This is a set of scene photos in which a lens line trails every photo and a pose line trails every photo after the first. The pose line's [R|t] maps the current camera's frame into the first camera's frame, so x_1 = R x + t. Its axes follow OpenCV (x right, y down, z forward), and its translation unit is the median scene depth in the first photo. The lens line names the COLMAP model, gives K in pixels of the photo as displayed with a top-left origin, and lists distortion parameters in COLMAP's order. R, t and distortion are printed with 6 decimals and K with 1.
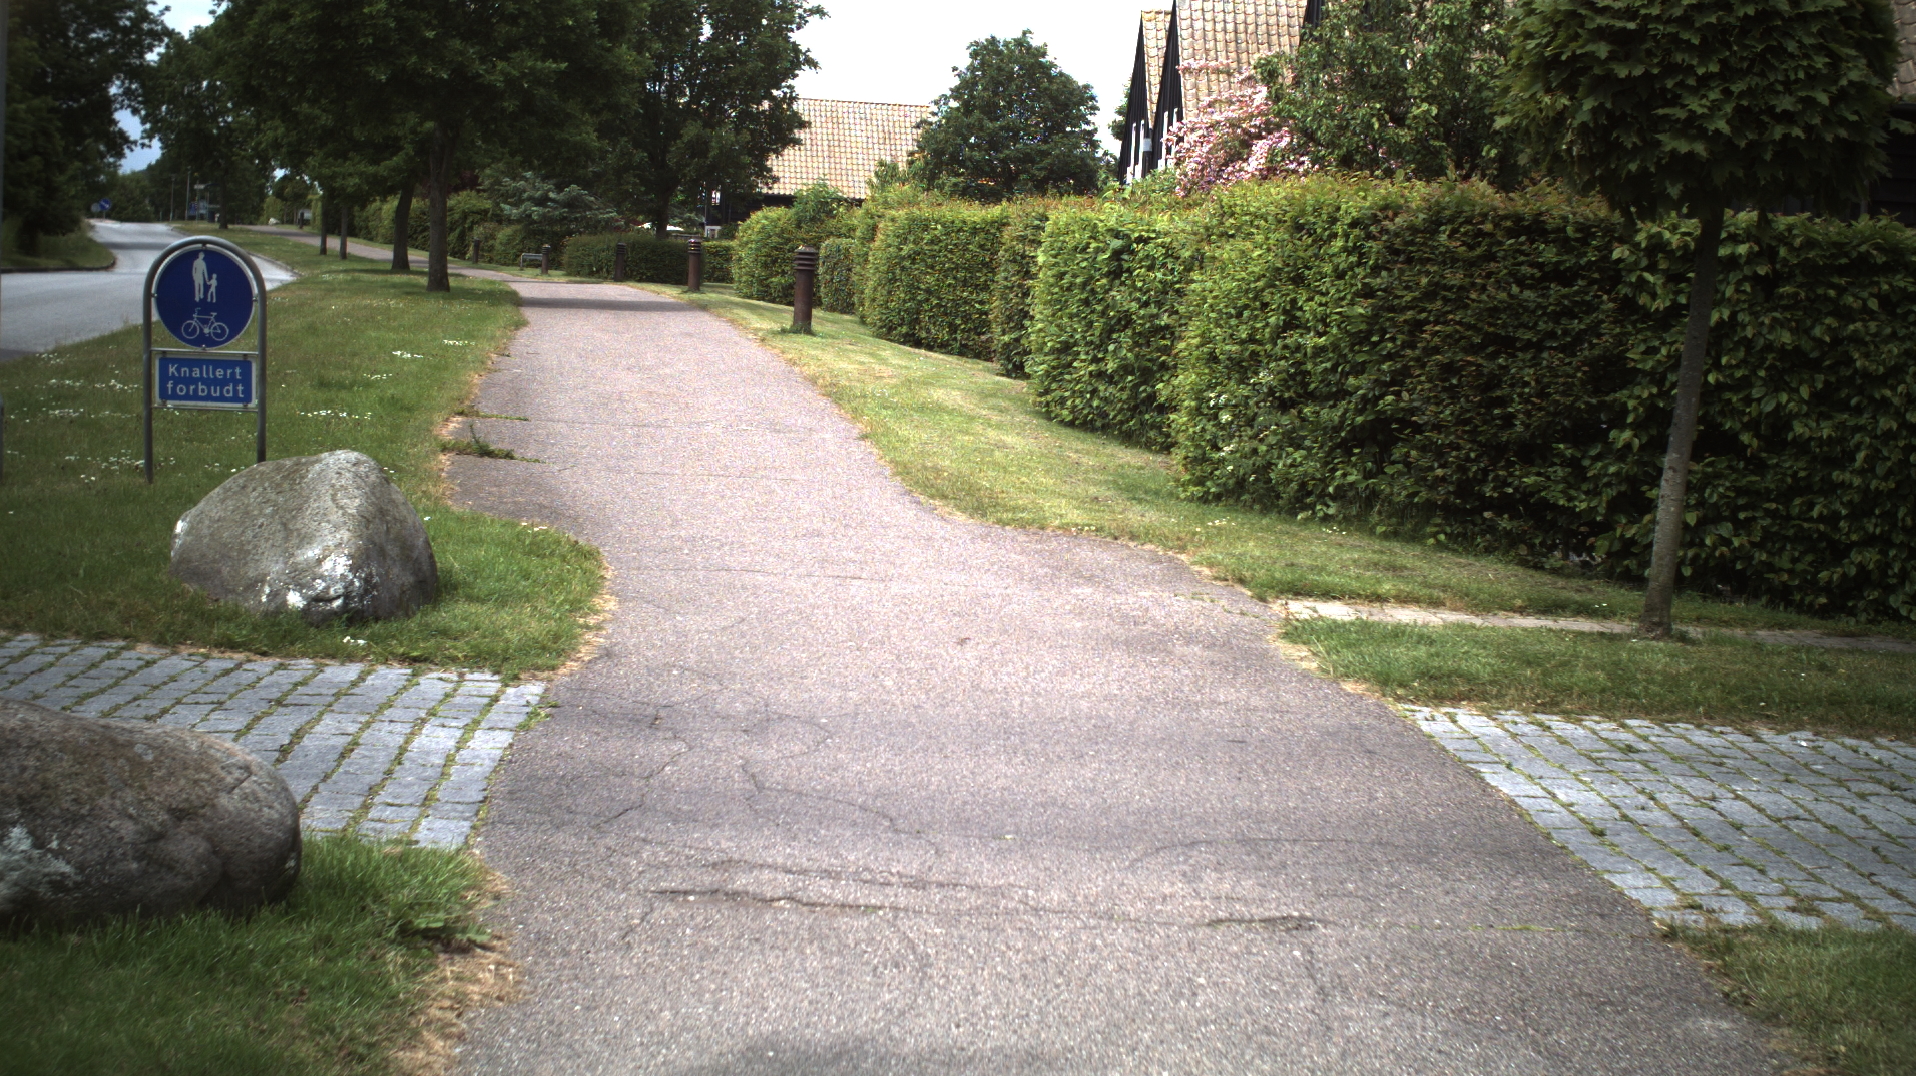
lens RADIAL K [[3360.0, 0, 958.0], [0, 3360.0, 538.0], [0, 0, 1]] dist [-0.315673, 0.522029]
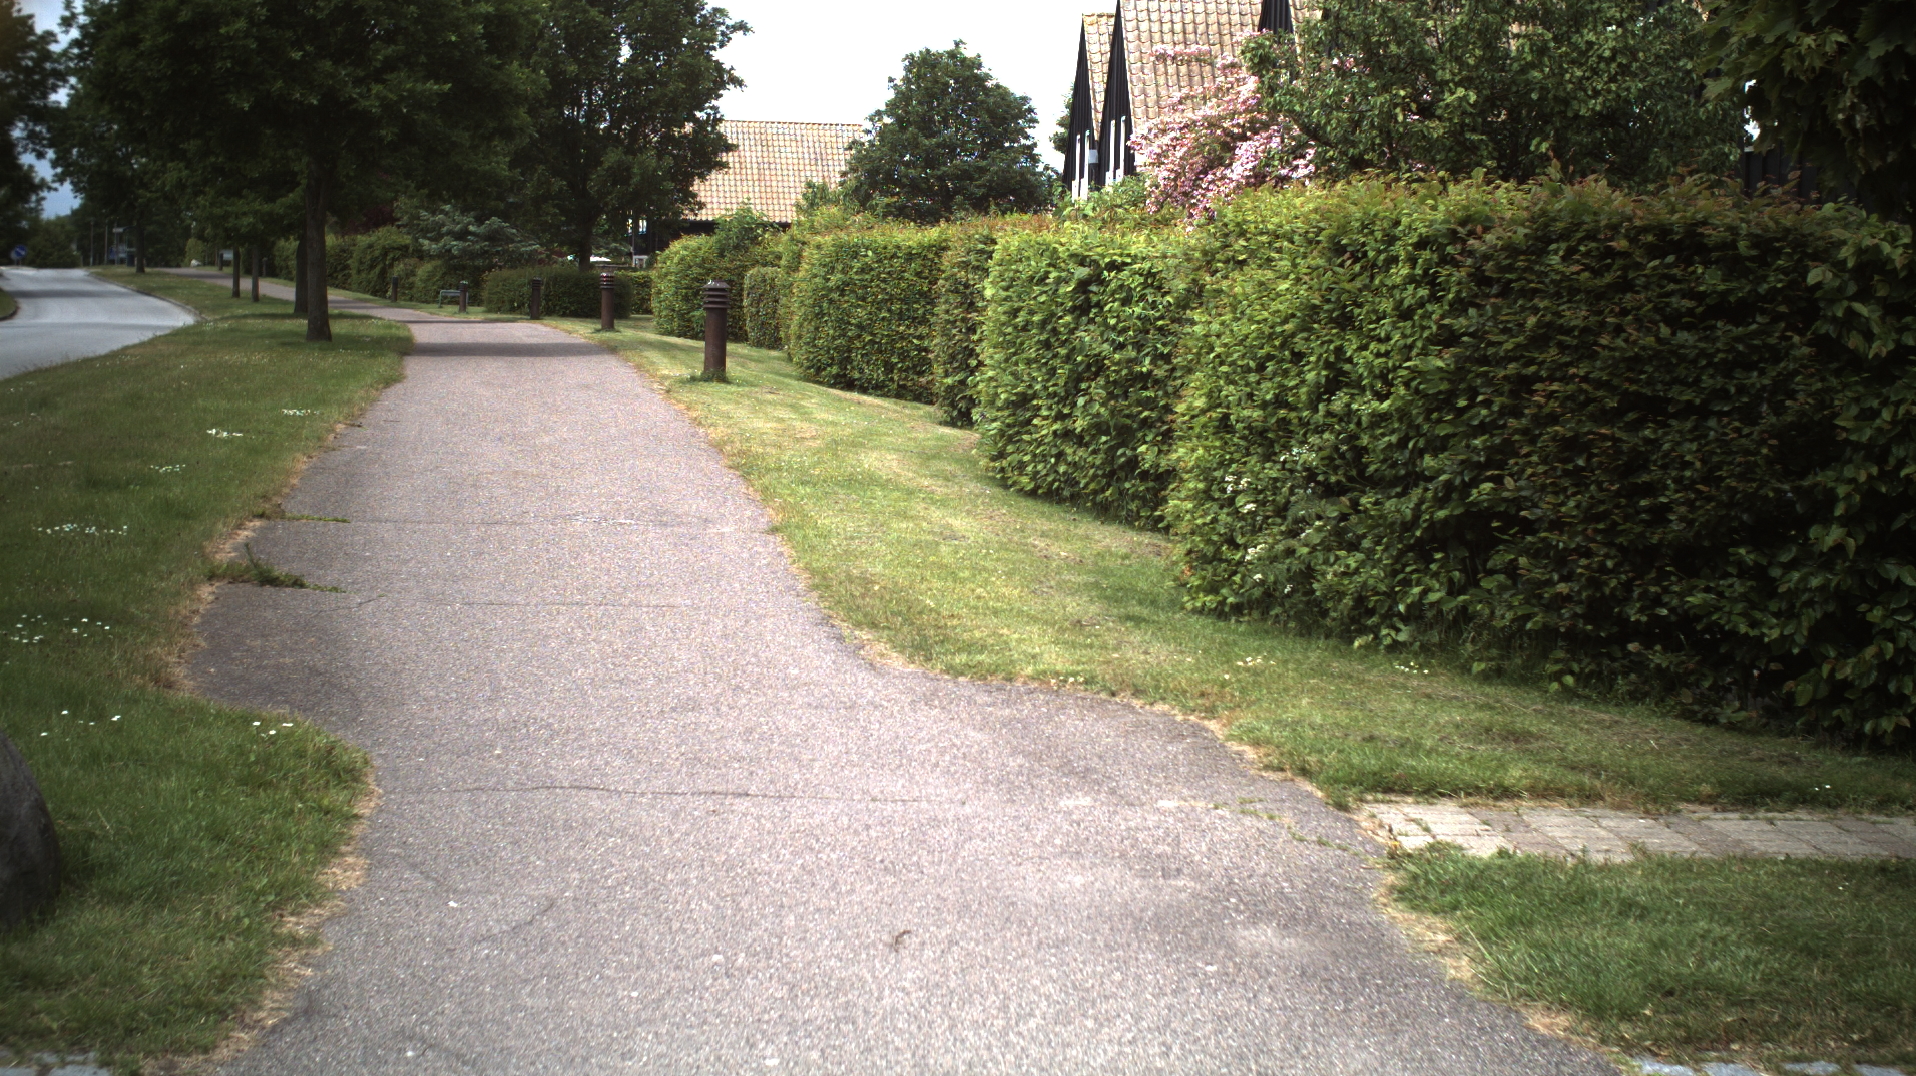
lens RADIAL K [[3360.0, 0, 958.0], [0, 3360.0, 538.0], [0, 0, 1]] dist [-0.315673, 0.522029]
pose [[0.999401, -0.030901, 0.015585, 0.002146], [0.030989, 0.999505, -0.005445, -0.017027], [-0.015409, 0.005924, 0.999864, 0.160245]]
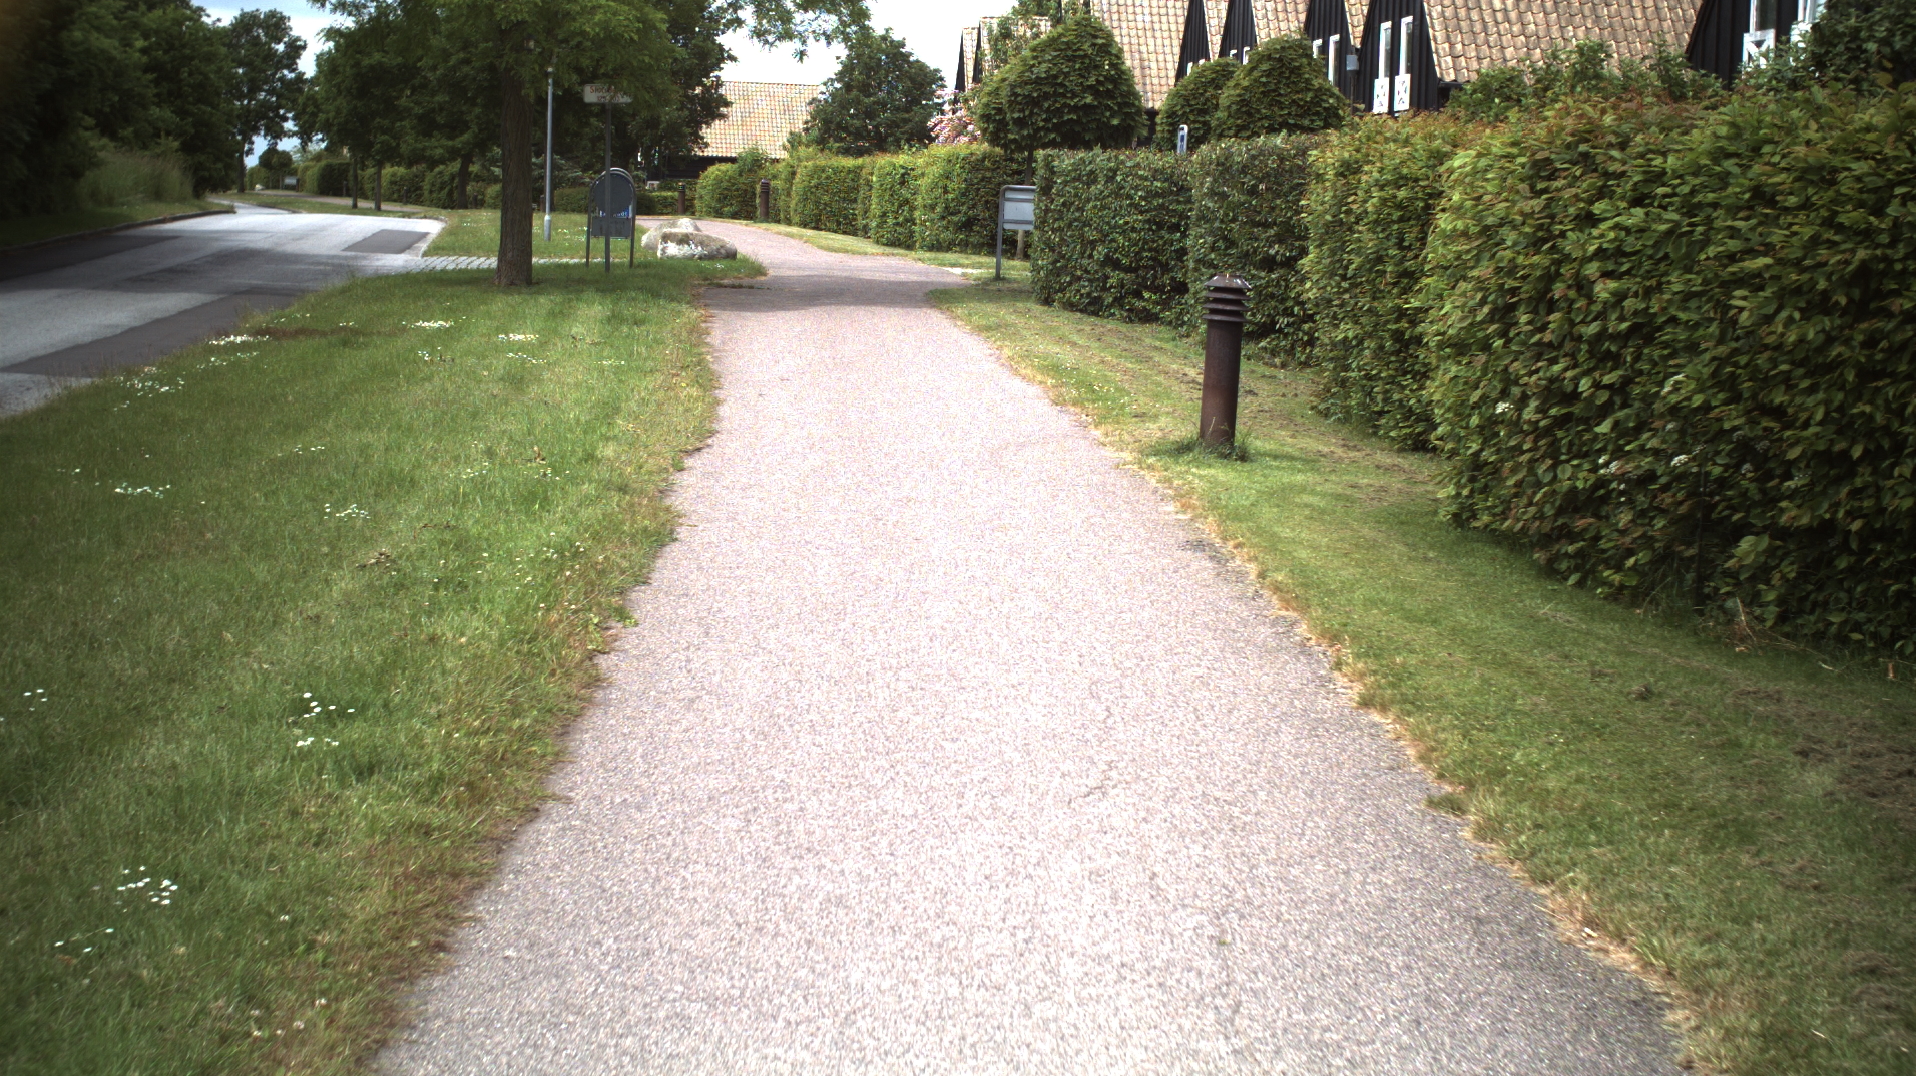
lens RADIAL K [[3360.0, 0, 958.0], [0, 3360.0, 538.0], [0, 0, 1]] dist [-0.315673, 0.522029]
pose [[0.999288, -0.020619, 0.031584, 0.003624], [0.020224, 0.999714, 0.012782, 0.132807], [-0.031838, -0.012135, 0.999419, -1.287598]]
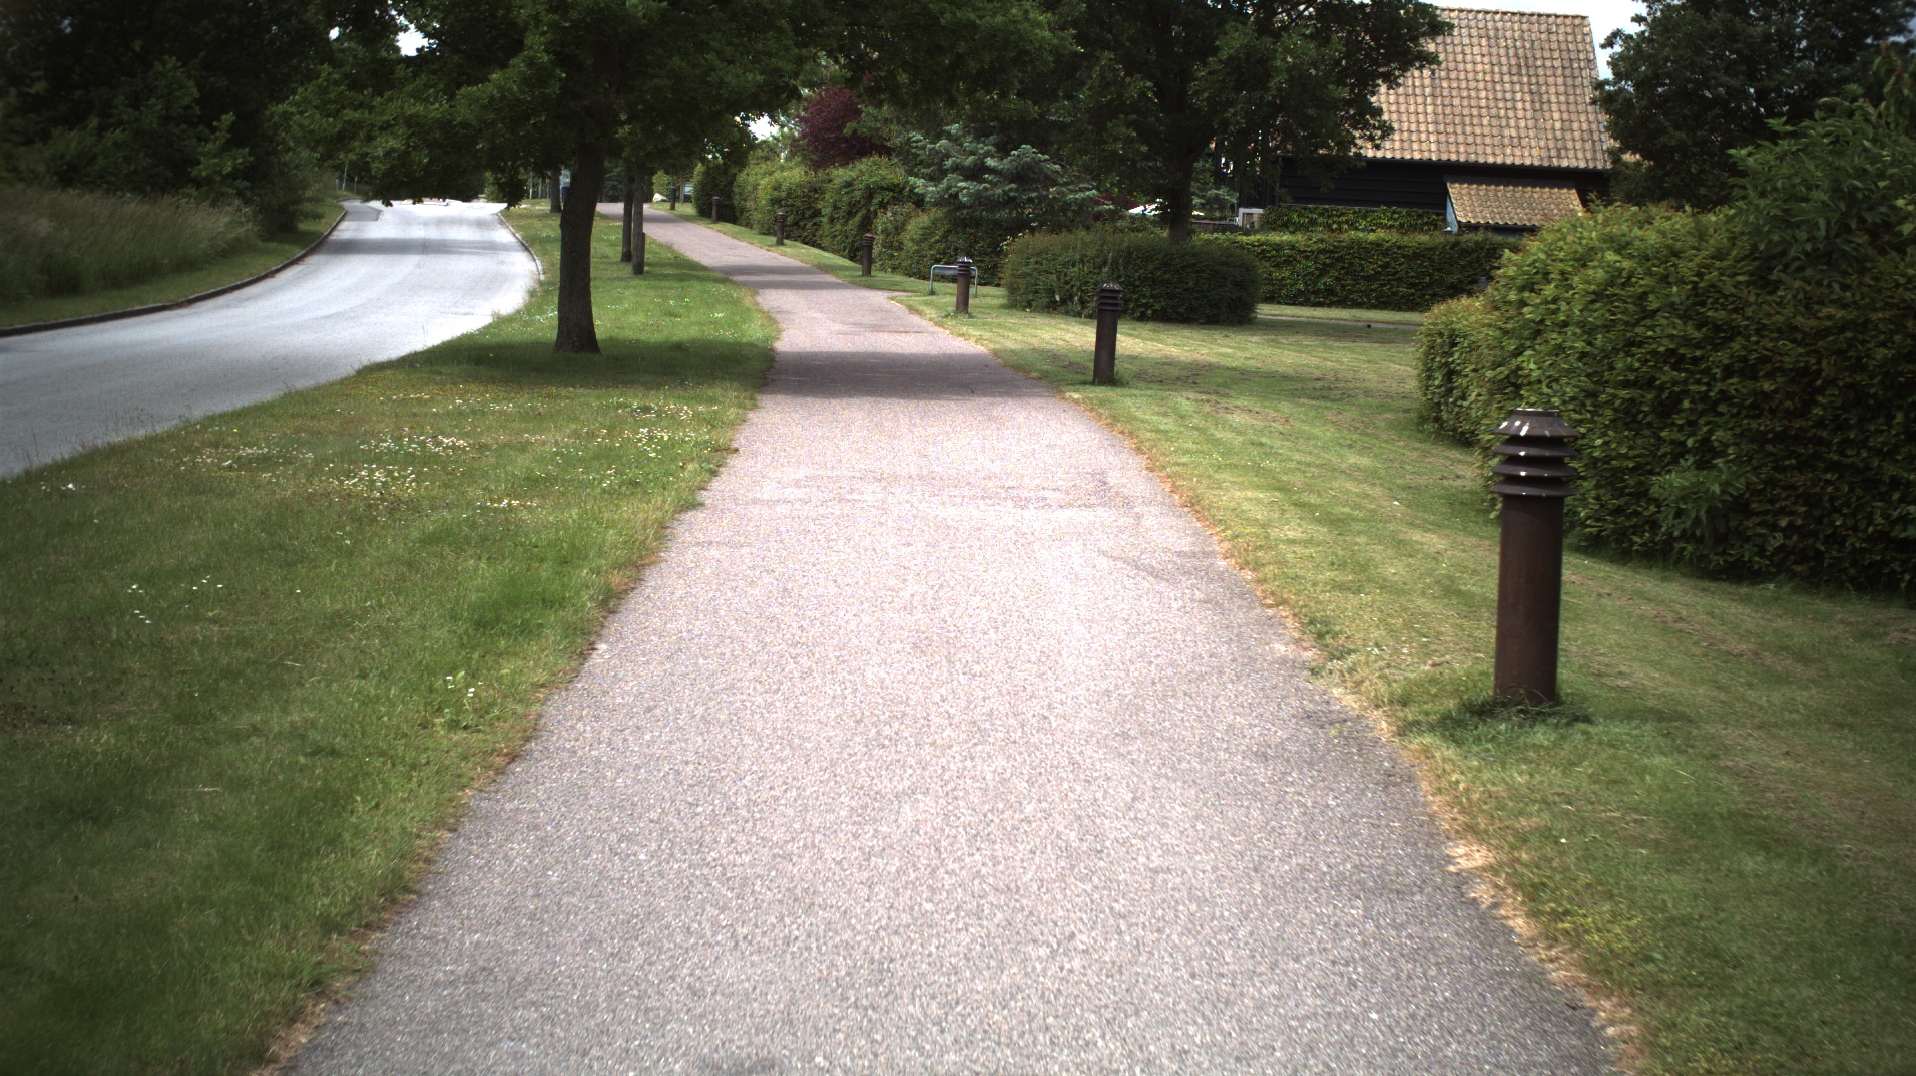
lens RADIAL K [[3360.0, 0, 958.0], [0, 3360.0, 538.0], [0, 0, 1]] dist [-0.315673, 0.522029]
pose [[0.989661, -0.003555, -0.143382, -0.164048], [0.005179, 0.999927, 0.010957, -0.167026], [0.143333, -0.011586, 0.989607, 1.605947]]
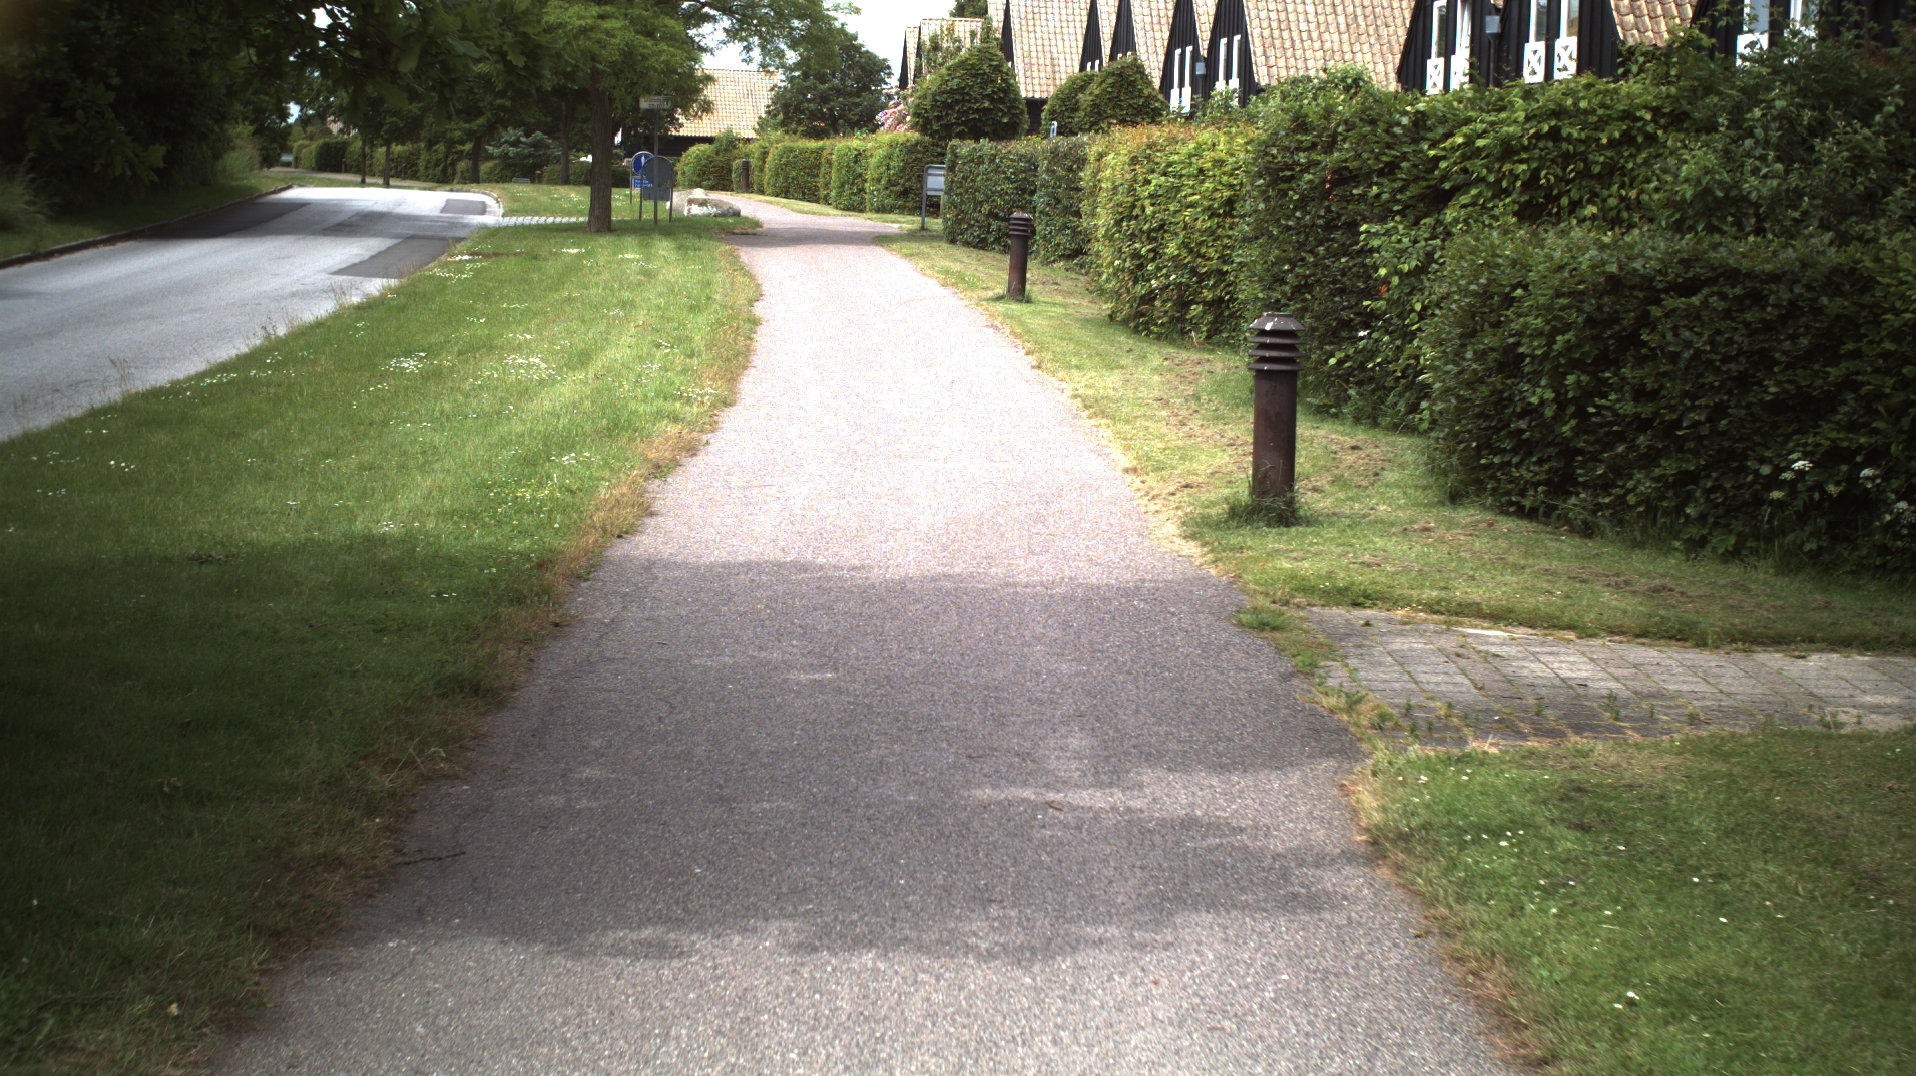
lens RADIAL K [[3360.0, 0, 958.0], [0, 3360.0, 538.0], [0, 0, 1]] dist [-0.315673, 0.522029]
pose [[0.998665, -0.023344, 0.046074, -0.010136], [0.022412, 0.999535, 0.020658, 0.189463], [-0.046535, -0.019598, 0.998724, -1.931103]]
